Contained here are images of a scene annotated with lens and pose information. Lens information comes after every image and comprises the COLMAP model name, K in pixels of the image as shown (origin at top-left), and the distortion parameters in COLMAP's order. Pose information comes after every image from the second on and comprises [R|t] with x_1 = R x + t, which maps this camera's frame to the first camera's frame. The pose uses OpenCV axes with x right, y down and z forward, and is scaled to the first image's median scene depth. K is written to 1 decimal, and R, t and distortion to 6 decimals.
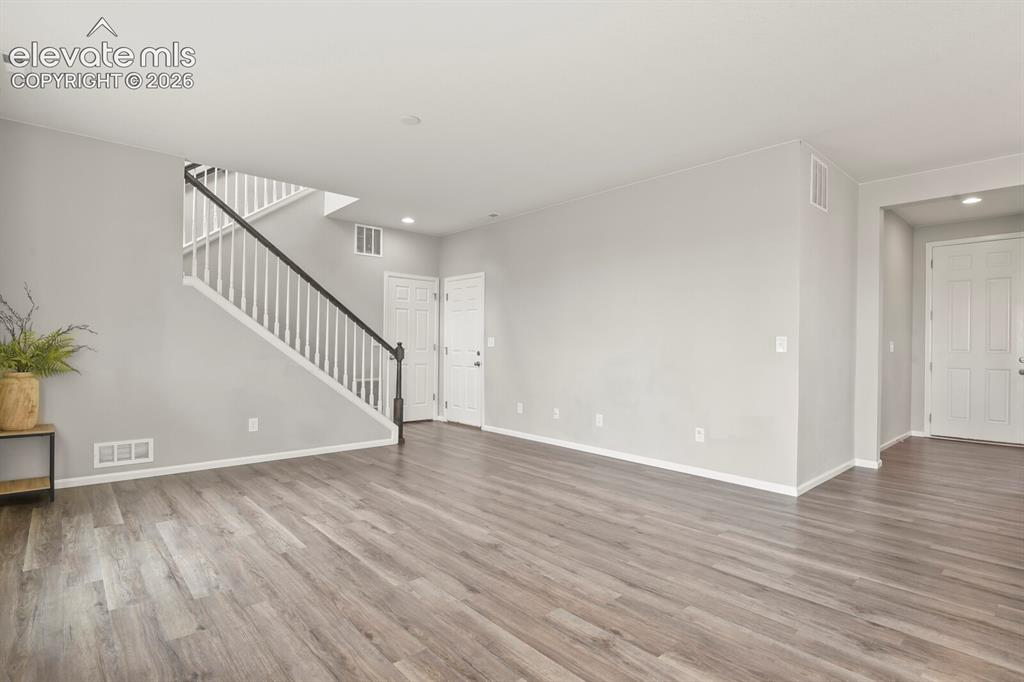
lens RADIAL K [[495.7, 0, 506.0], [0, 495.7, 347.8], [0, 0, 1]] dist [-0.009704, -0.001166]
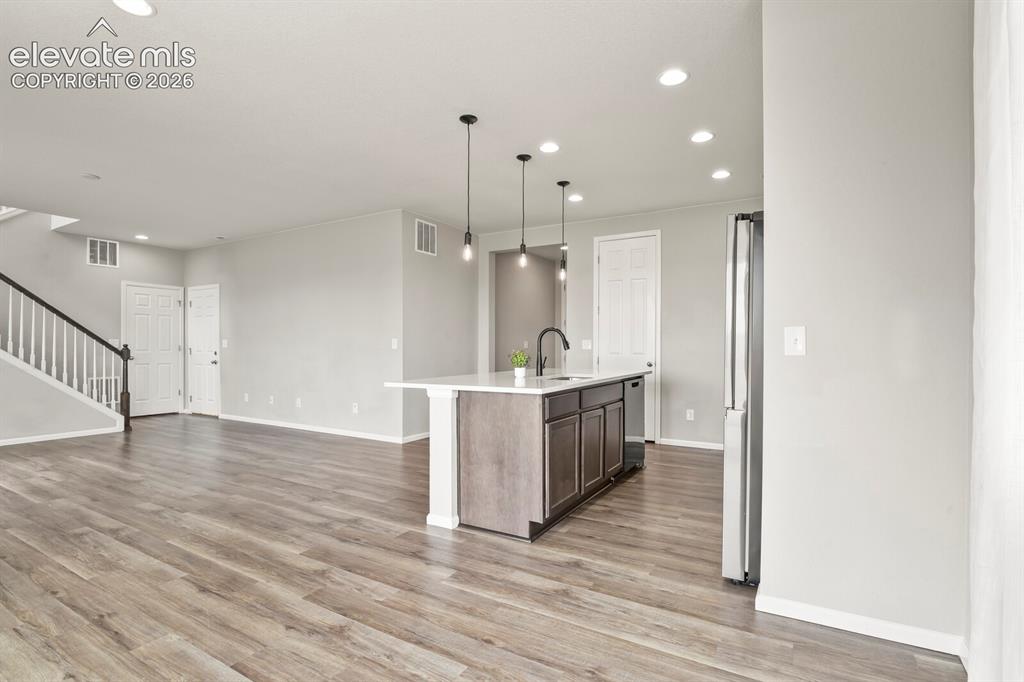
lens RADIAL K [[495.7, 0, 506.0], [0, 495.7, 347.8], [0, 0, 1]] dist [-0.009704, -0.001166]
pose [[0.956862, -0.010030, 0.290370, 0.304420], [0.010302, 0.999947, 0.000591, 0.006036], [-0.290360, 0.002426, 0.956914, -0.365790]]
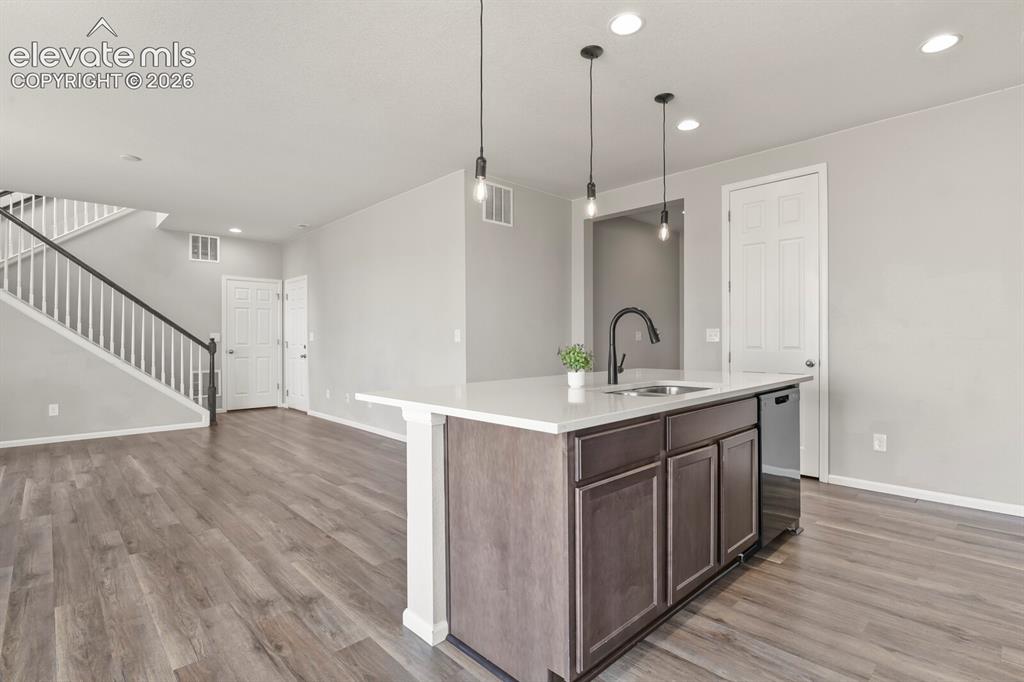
lens RADIAL K [[489.4, 0, 512.4], [0, 489.4, 338.4], [0, 0, 1]] dist [-0.011406, -0.000915]
pose [[0.999631, -0.013655, 0.023464, 0.454412], [0.013820, 0.999881, -0.006865, 0.007175], [-0.023367, 0.007187, 0.999701, -0.143282]]
